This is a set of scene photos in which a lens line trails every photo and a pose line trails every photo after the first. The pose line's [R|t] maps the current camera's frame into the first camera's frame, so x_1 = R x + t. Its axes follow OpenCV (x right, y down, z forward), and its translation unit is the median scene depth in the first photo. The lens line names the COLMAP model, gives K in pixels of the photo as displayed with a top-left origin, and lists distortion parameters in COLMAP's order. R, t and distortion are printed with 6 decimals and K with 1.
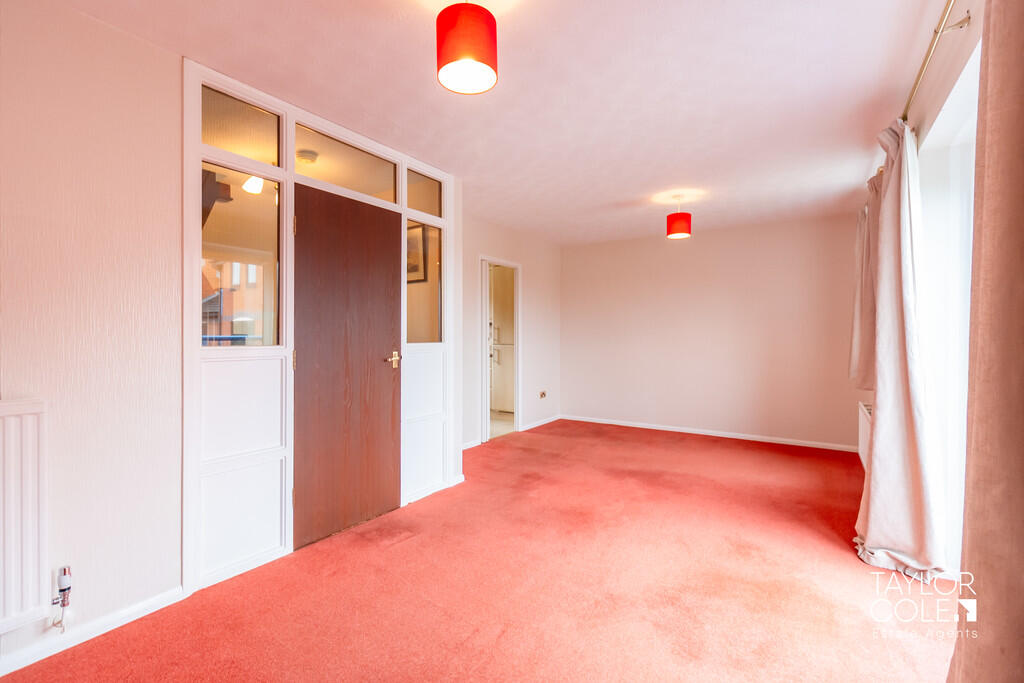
lens RADIAL K [[457.4, 0, 510.0], [0, 457.4, 338.3], [0, 0, 1]] dist [-0.000950, 0.000554]
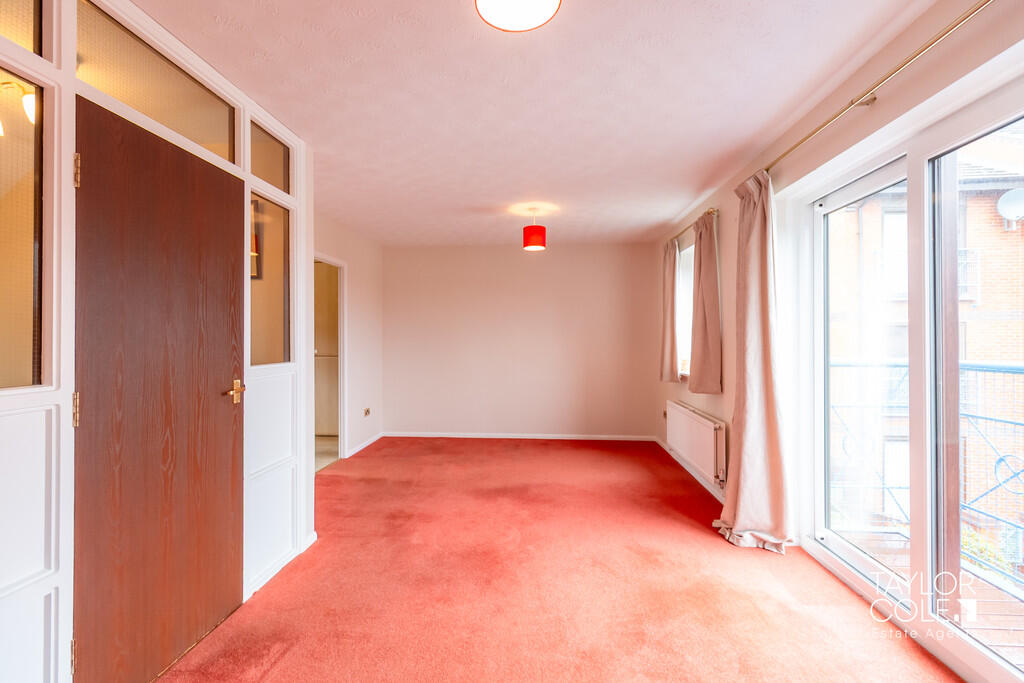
lens RADIAL K [[451.6, 0, 509.5], [0, 451.6, 338.5], [0, 0, 1]] dist [0.000578, 0.000452]
pose [[0.874838, -0.002811, 0.484407, -0.217529], [0.005551, 0.999976, -0.004221, -0.027306], [-0.484383, 0.006382, 0.874833, 0.203092]]
